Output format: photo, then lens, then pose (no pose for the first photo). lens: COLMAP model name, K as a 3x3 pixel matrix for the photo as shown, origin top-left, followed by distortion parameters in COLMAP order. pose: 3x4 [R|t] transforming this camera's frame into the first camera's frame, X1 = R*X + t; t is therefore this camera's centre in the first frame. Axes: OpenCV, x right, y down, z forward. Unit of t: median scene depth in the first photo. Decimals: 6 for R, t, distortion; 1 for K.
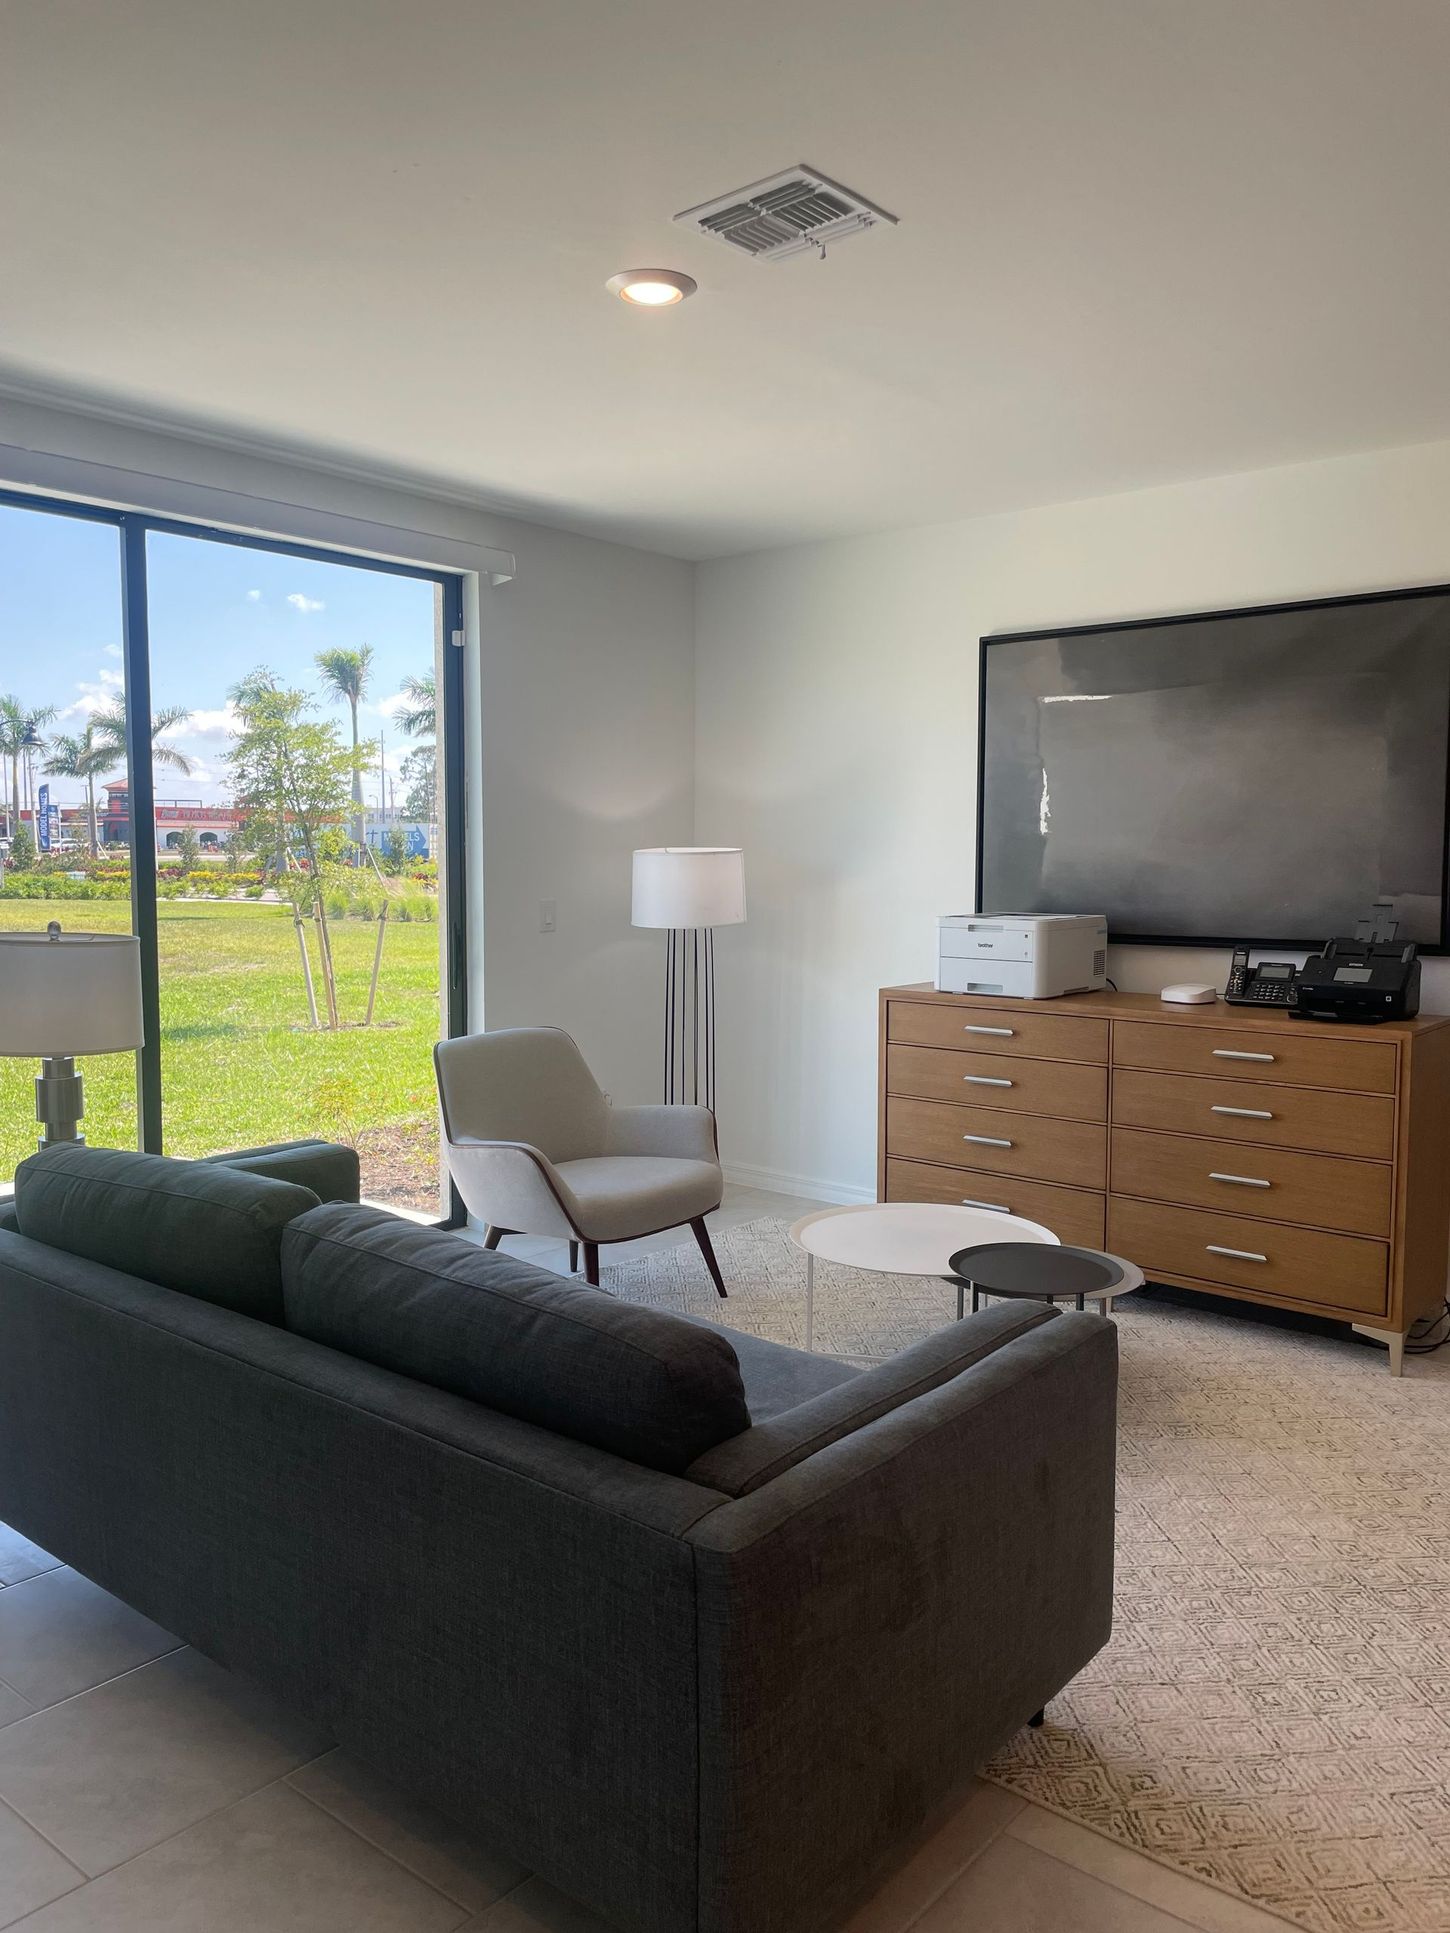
lens RADIAL K [[1490.8, 0, 725.0], [0, 1490.8, 966.5], [0, 0, 1]] dist [-0.003553, -0.001032]
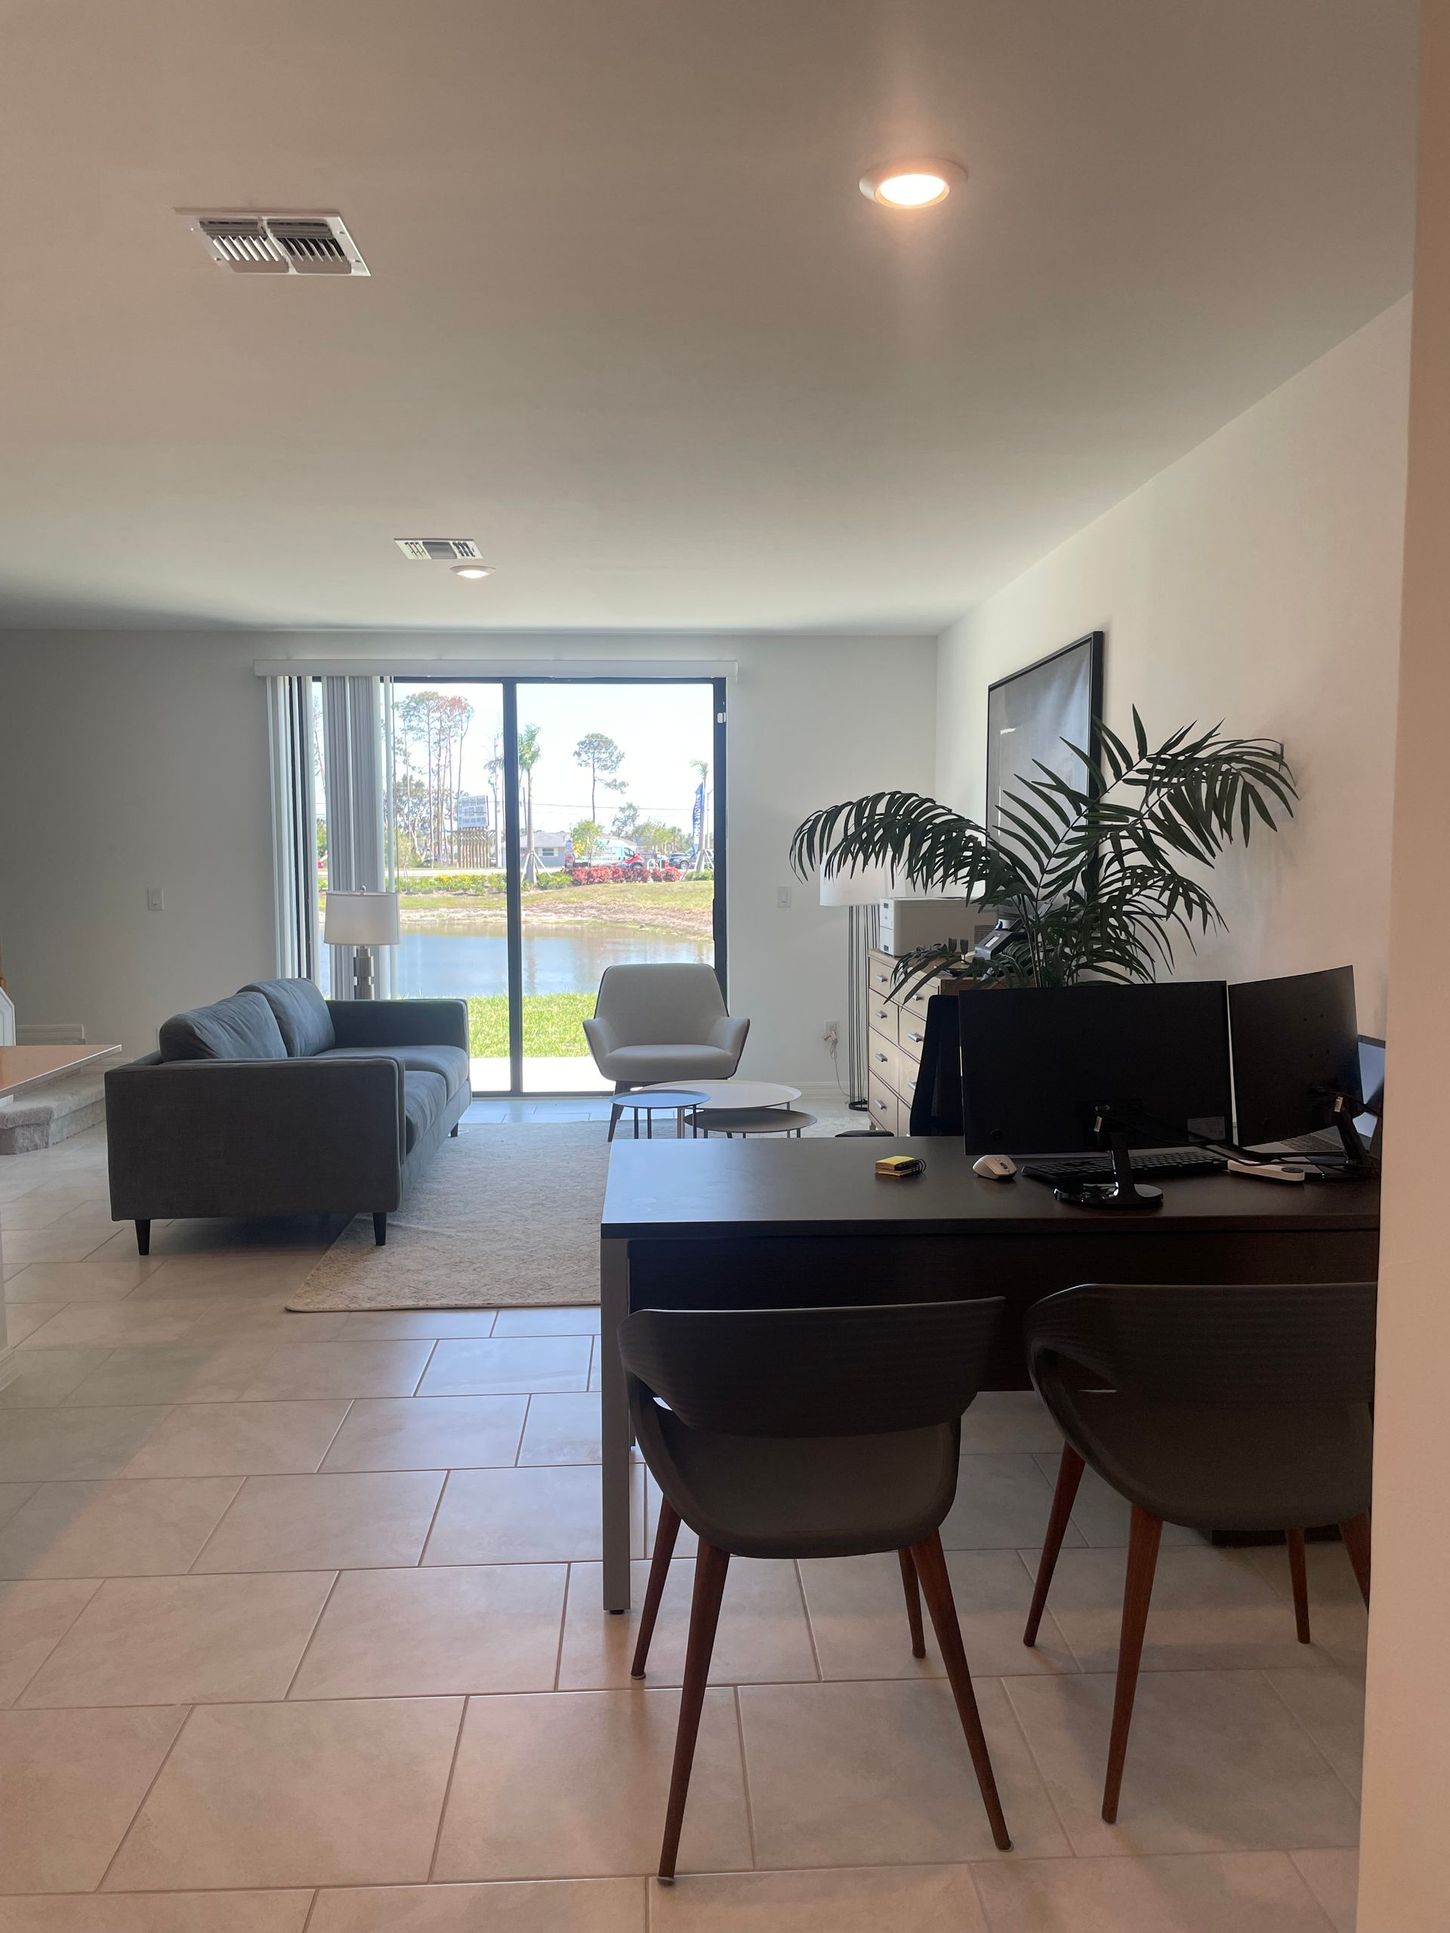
lens RADIAL K [[1490.8, 0, 725.0], [0, 1490.8, 966.5], [0, 0, 1]] dist [-0.003553, -0.001032]
pose [[0.683162, 0.041303, -0.729098, 0.981804], [-0.043627, 0.998924, 0.015710, 0.017061], [0.728963, 0.021076, 0.684229, -0.066859]]
